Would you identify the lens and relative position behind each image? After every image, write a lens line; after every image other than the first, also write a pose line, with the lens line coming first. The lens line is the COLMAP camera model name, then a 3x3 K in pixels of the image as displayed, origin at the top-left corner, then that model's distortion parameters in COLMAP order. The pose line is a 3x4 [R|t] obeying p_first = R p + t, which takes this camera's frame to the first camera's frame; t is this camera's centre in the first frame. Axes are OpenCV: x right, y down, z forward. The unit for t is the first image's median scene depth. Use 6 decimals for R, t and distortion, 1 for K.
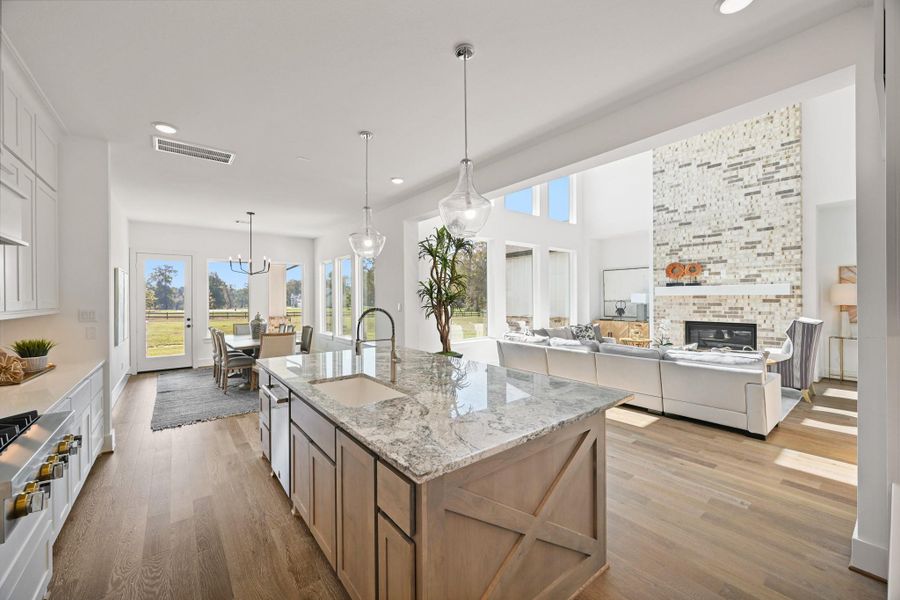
lens RADIAL K [[355.3, 0, 446.0], [0, 355.3, 297.9], [0, 0, 1]] dist [0.001061, 0.000502]
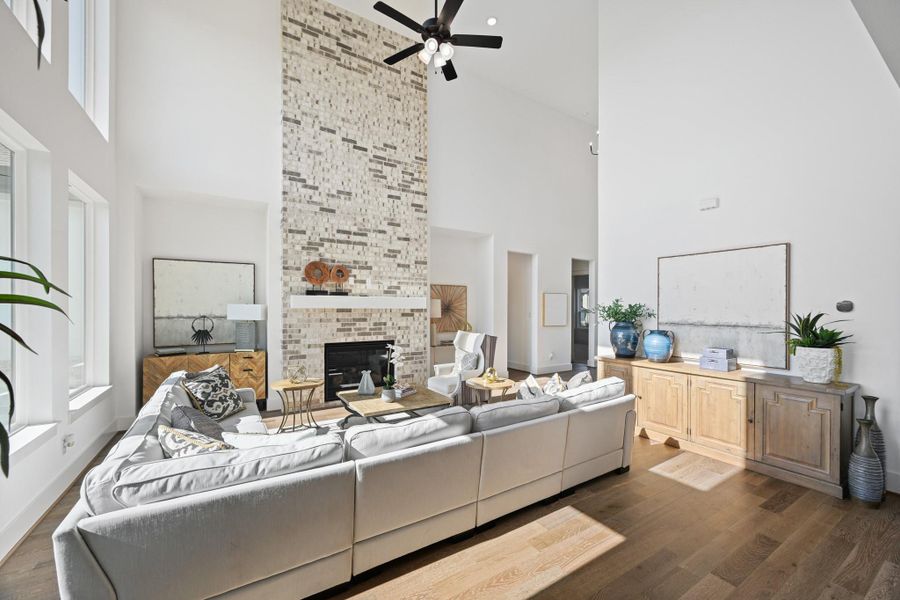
lens RADIAL K [[355.3, 0, 448.6], [0, 355.3, 309.0], [0, 0, 1]] dist [0.001061, 0.000502]
pose [[0.102992, 0.005274, 0.994668, -0.026834], [-0.000577, 0.999986, -0.005242, -0.002253], [-0.994682, -0.000034, 0.102994, 0.714042]]
